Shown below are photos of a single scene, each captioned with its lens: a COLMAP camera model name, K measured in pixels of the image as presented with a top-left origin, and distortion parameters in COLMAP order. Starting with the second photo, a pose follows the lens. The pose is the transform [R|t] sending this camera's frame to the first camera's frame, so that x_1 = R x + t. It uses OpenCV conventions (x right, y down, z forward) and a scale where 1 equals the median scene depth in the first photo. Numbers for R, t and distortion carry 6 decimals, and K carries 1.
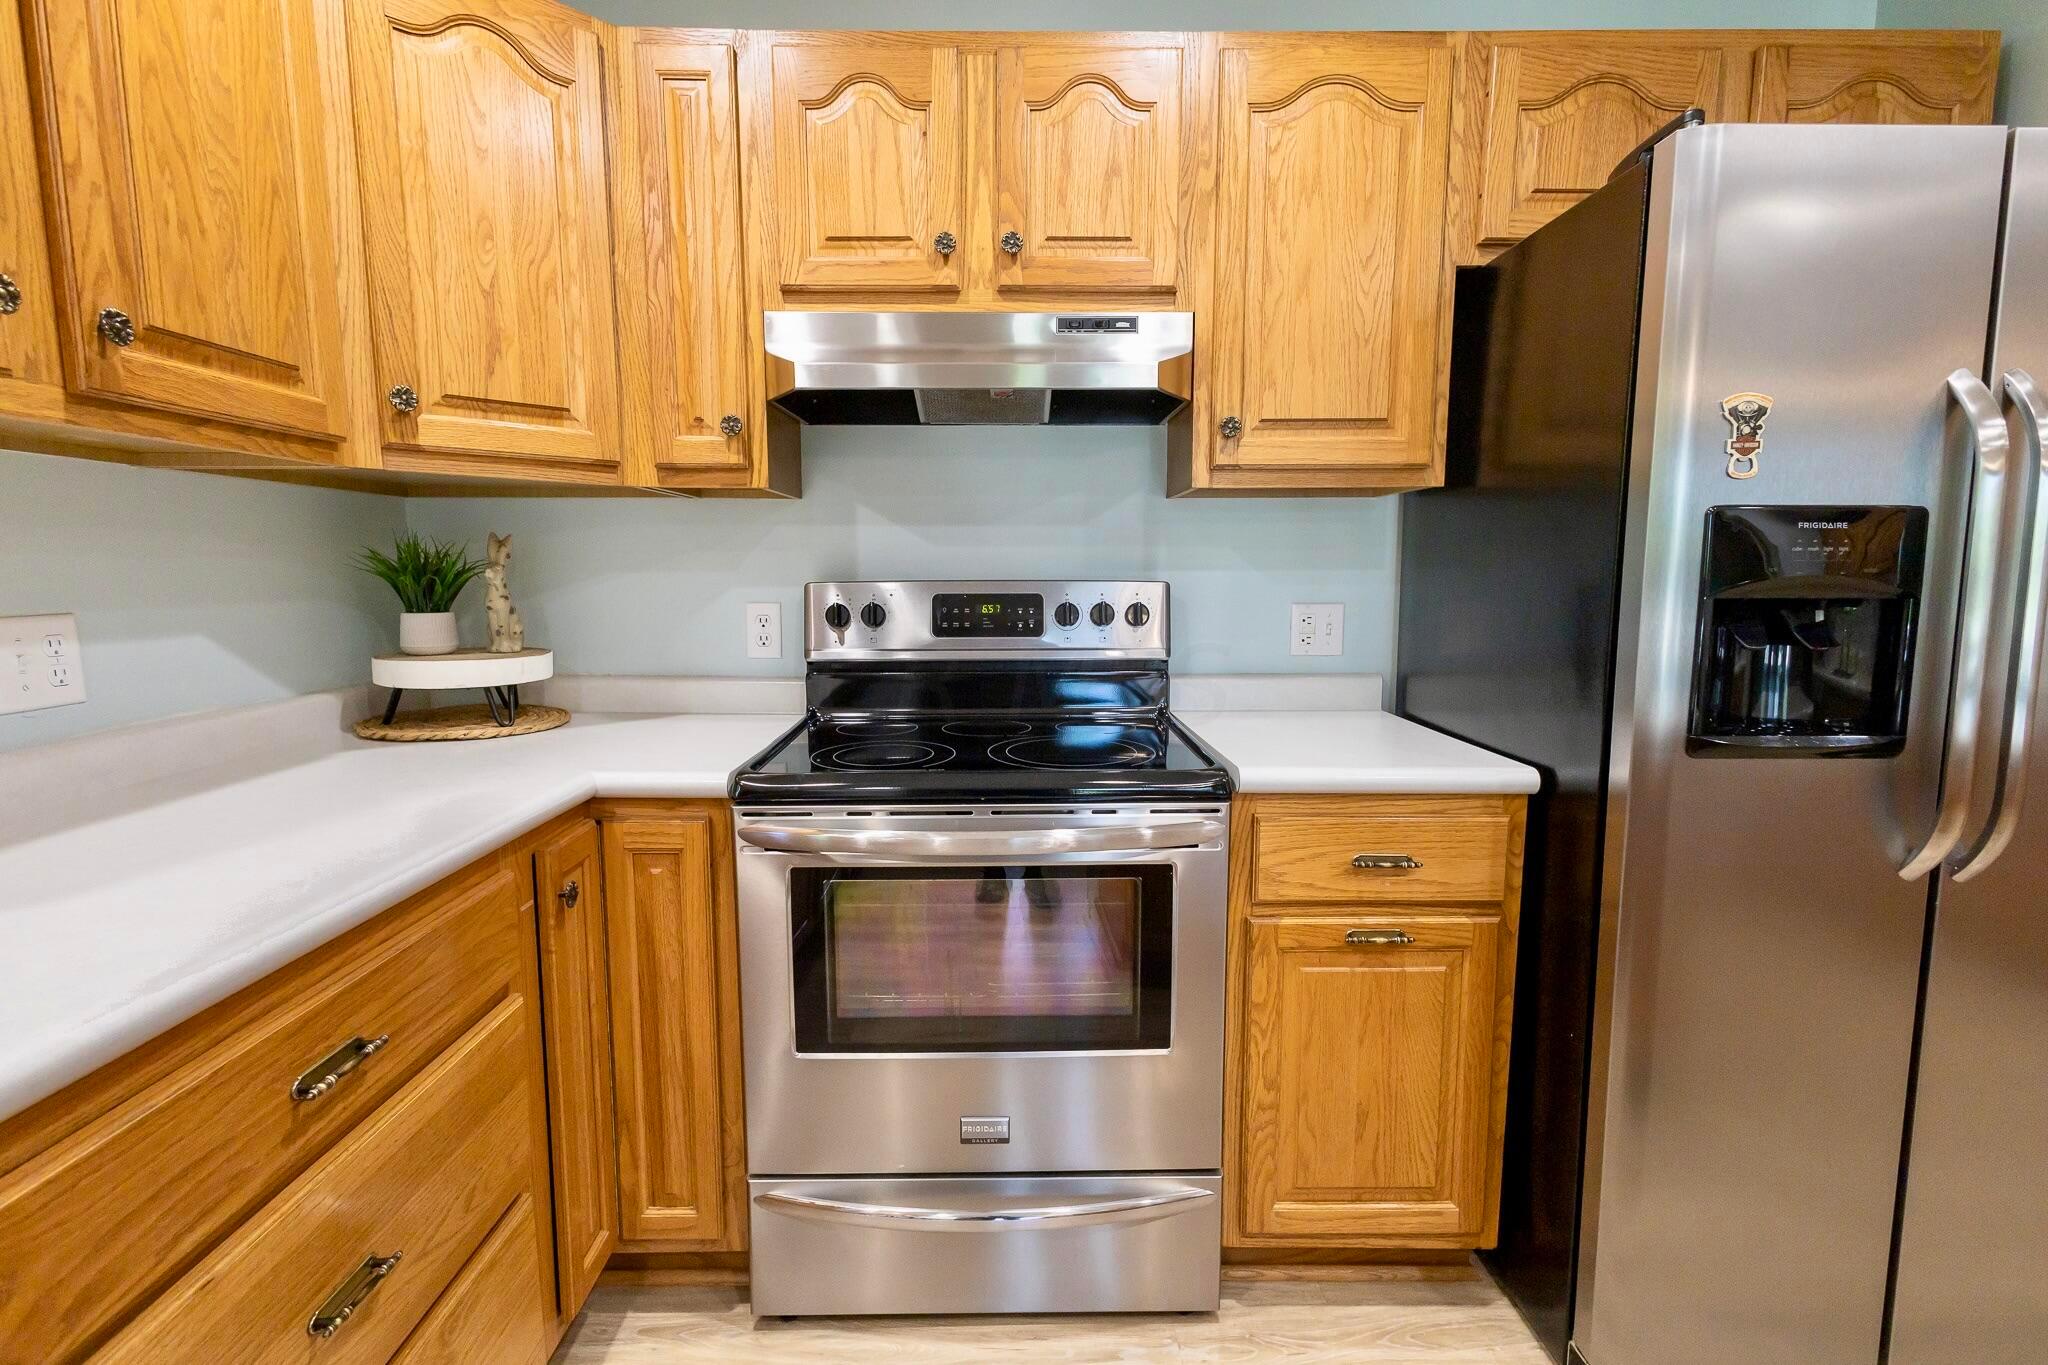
lens RADIAL K [[941.5, 0, 1020.5], [0, 941.5, 685.2], [0, 0, 1]] dist [0.014879, -0.005907]
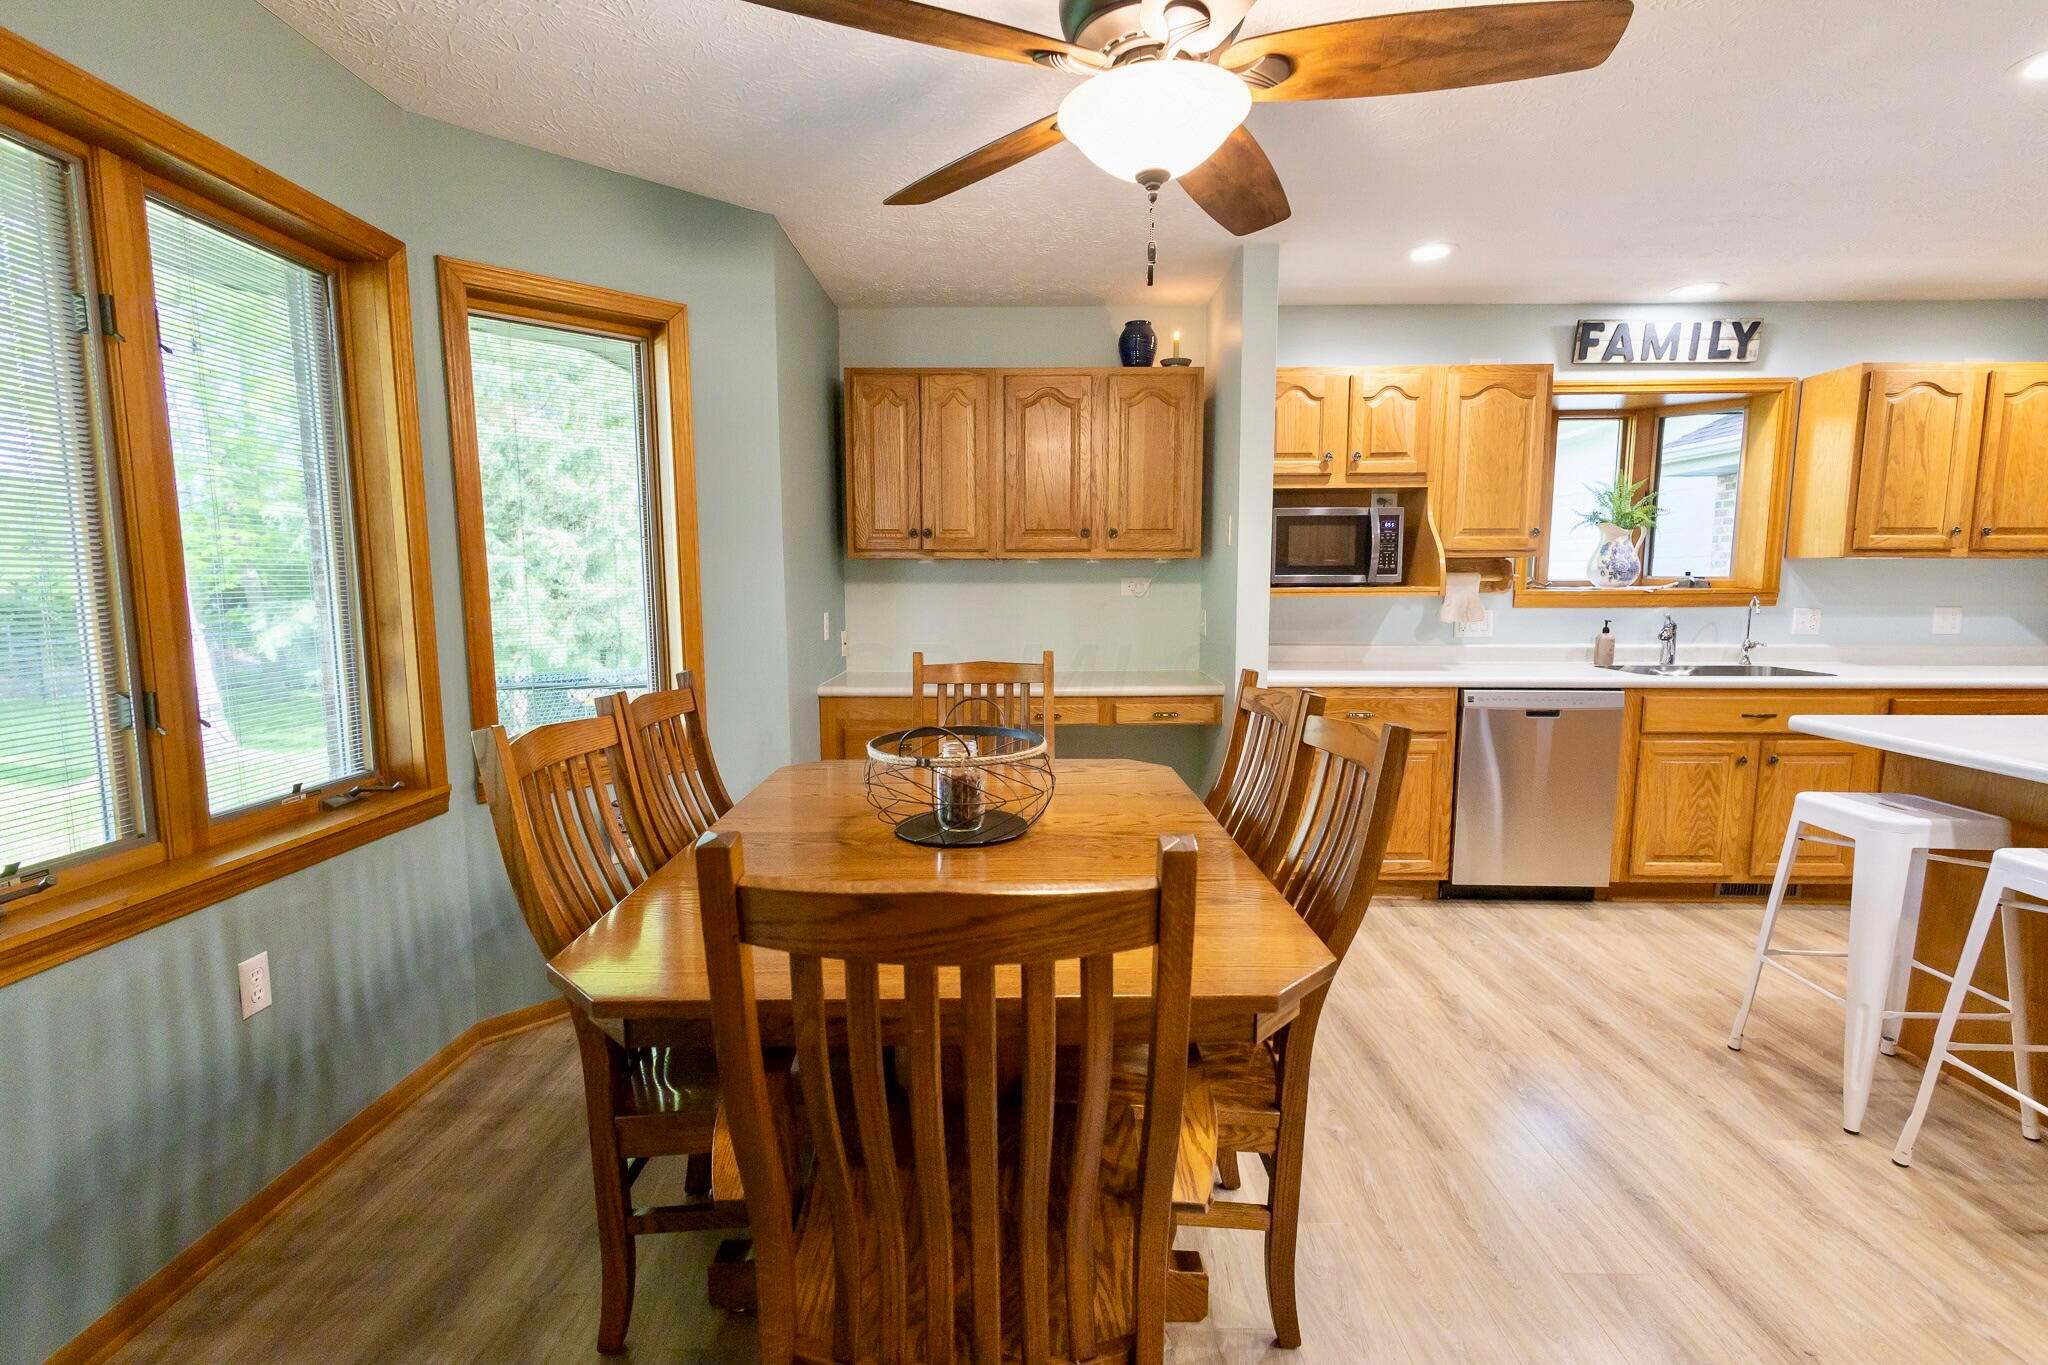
lens RADIAL K [[941.5, 0, 1020.5], [0, 941.5, 685.2], [0, 0, 1]] dist [0.014879, -0.005907]
pose [[-0.025267, 0.118556, -0.992626, 1.846199], [-0.125212, 0.984748, 0.120802, 0.157383], [0.991808, 0.127341, -0.010037, -1.677507]]
